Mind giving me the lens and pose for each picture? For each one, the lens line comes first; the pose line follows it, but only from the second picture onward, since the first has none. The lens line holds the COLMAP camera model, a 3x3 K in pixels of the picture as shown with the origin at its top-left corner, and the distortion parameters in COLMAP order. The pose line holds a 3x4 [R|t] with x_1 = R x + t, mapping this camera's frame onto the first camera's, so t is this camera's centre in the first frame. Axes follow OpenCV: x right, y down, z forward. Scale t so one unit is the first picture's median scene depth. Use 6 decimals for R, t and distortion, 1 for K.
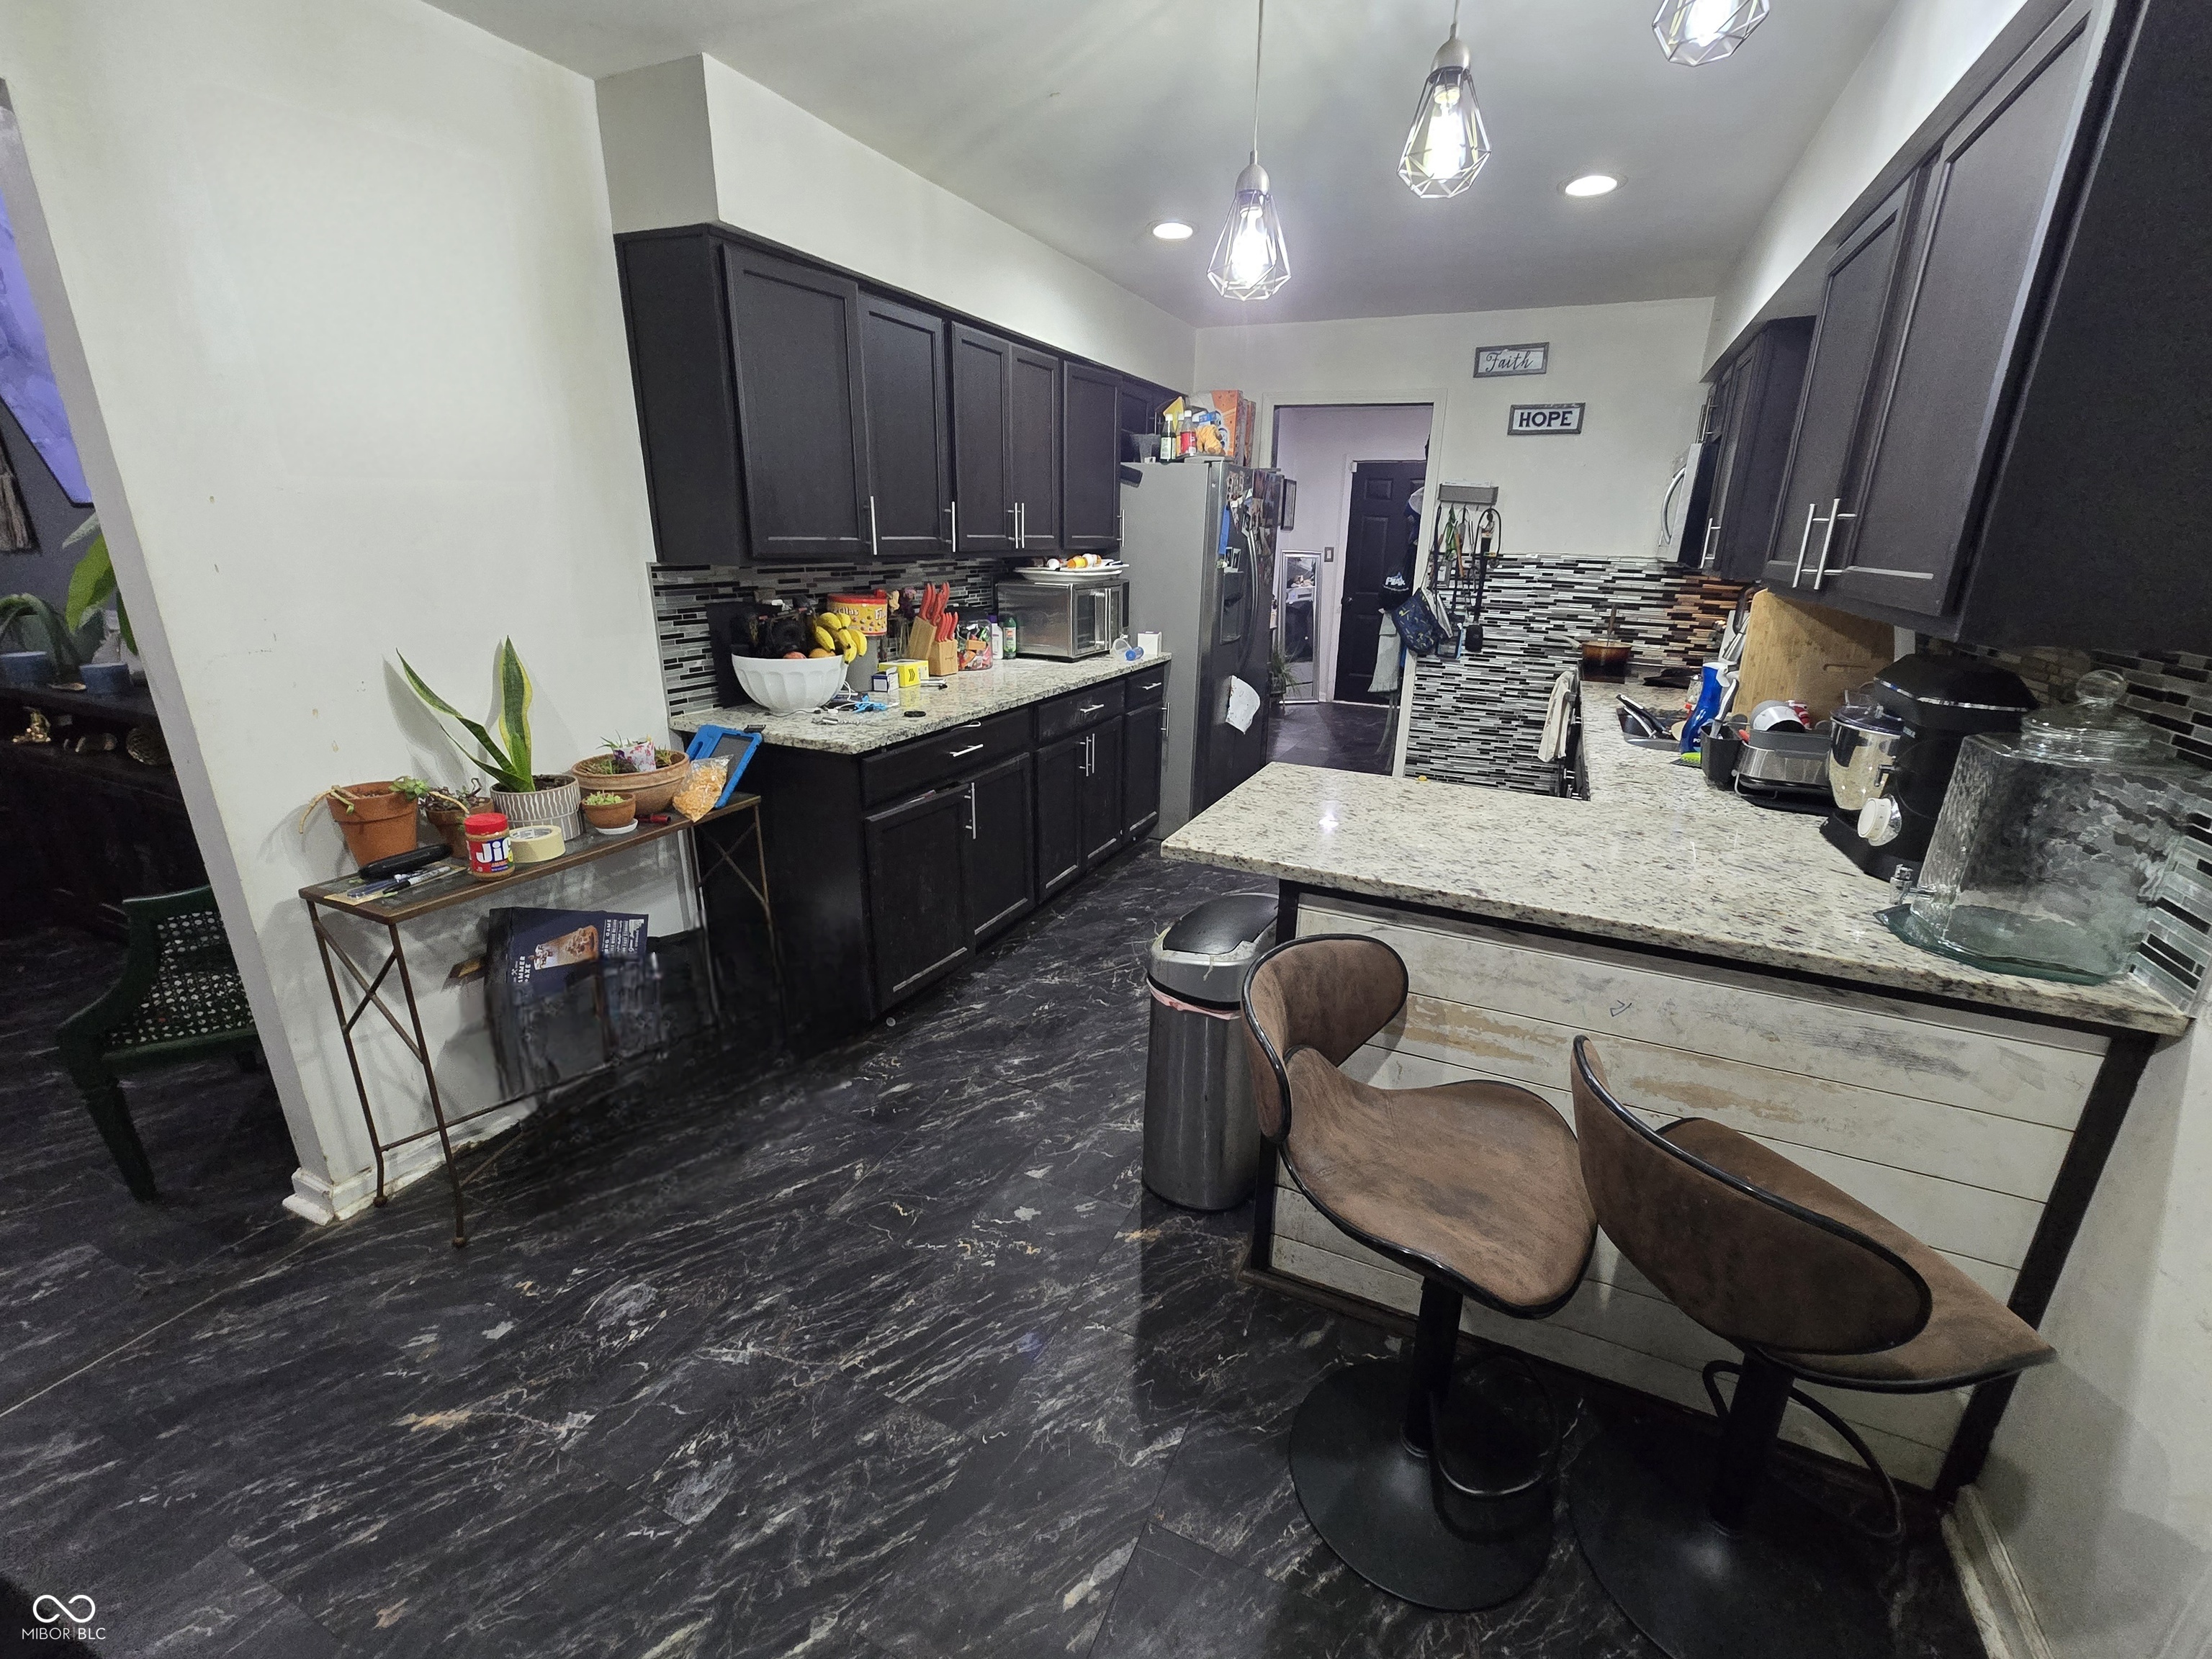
lens RADIAL K [[905.4, 0, 1118.6], [0, 905.4, 820.9], [0, 0, 1]] dist [-0.001481, 0.000020]
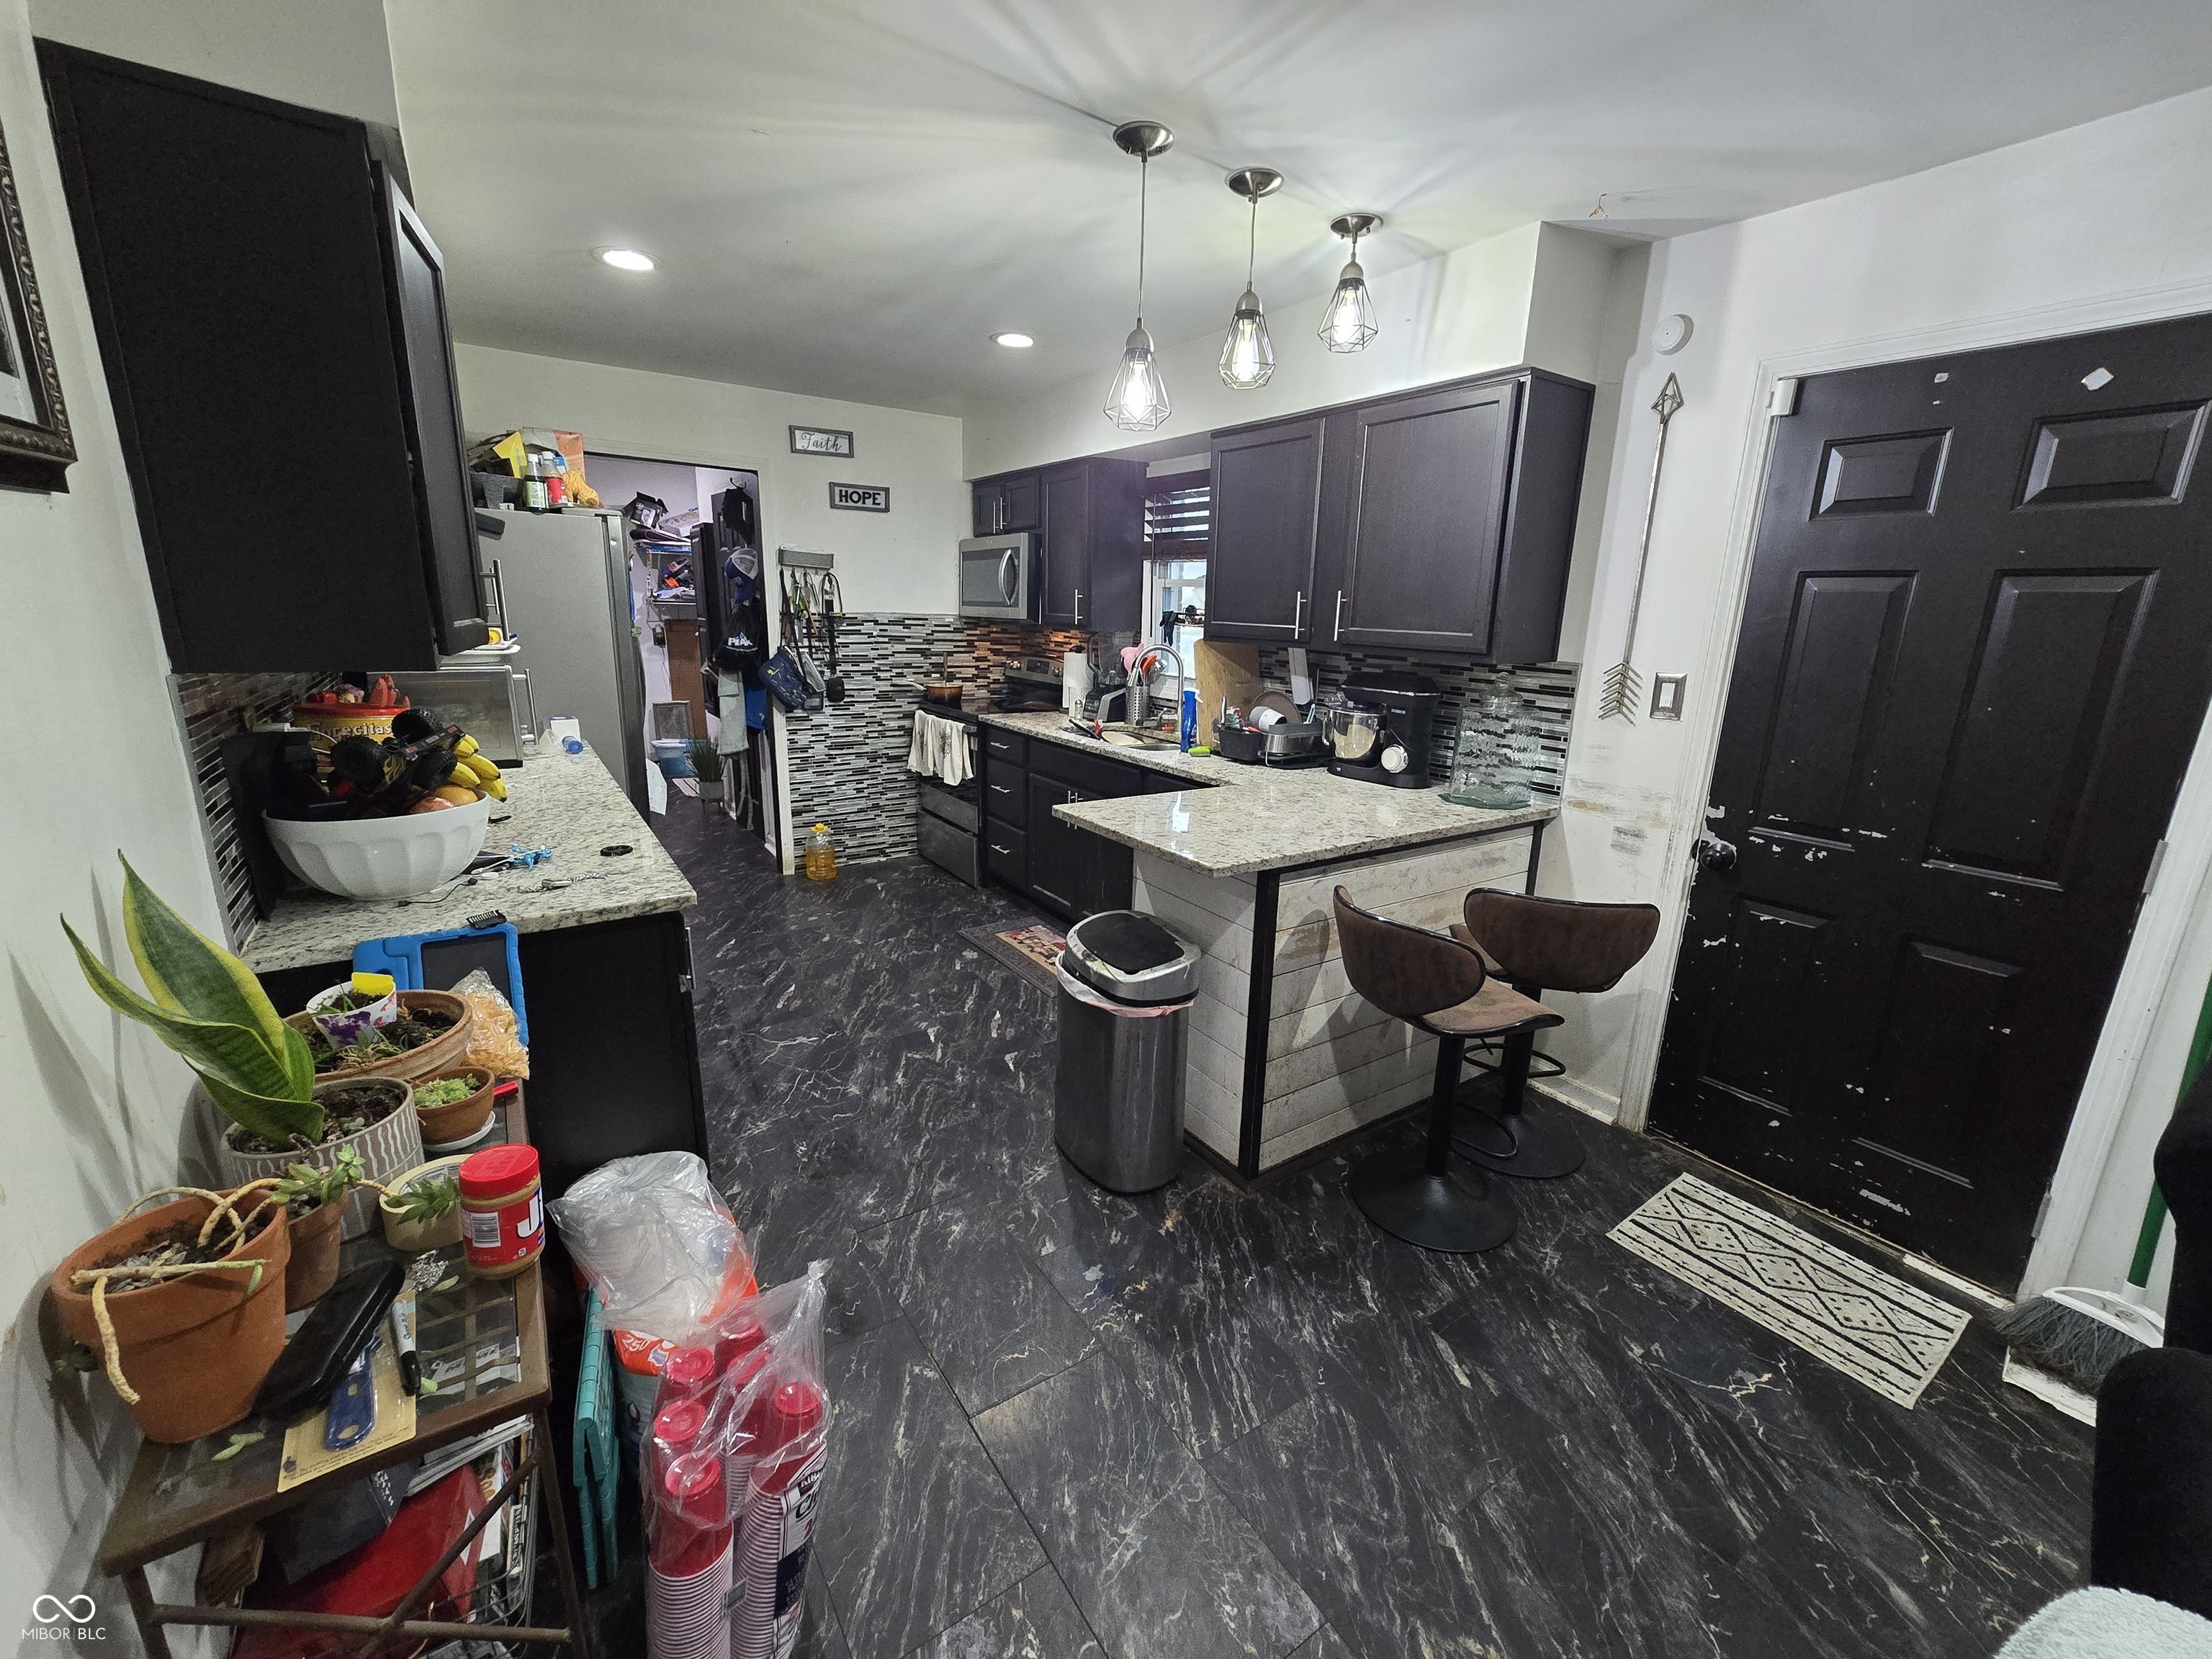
lens RADIAL K [[905.4, 0, 1104.0], [0, 905.4, 829.9], [0, 0, 1]] dist [-0.001481, 0.000020]
pose [[0.531826, -0.214855, 0.819145, -0.384467], [0.245678, 0.964826, 0.093560, -0.066155], [-0.810434, 0.151488, 0.565904, 0.157156]]
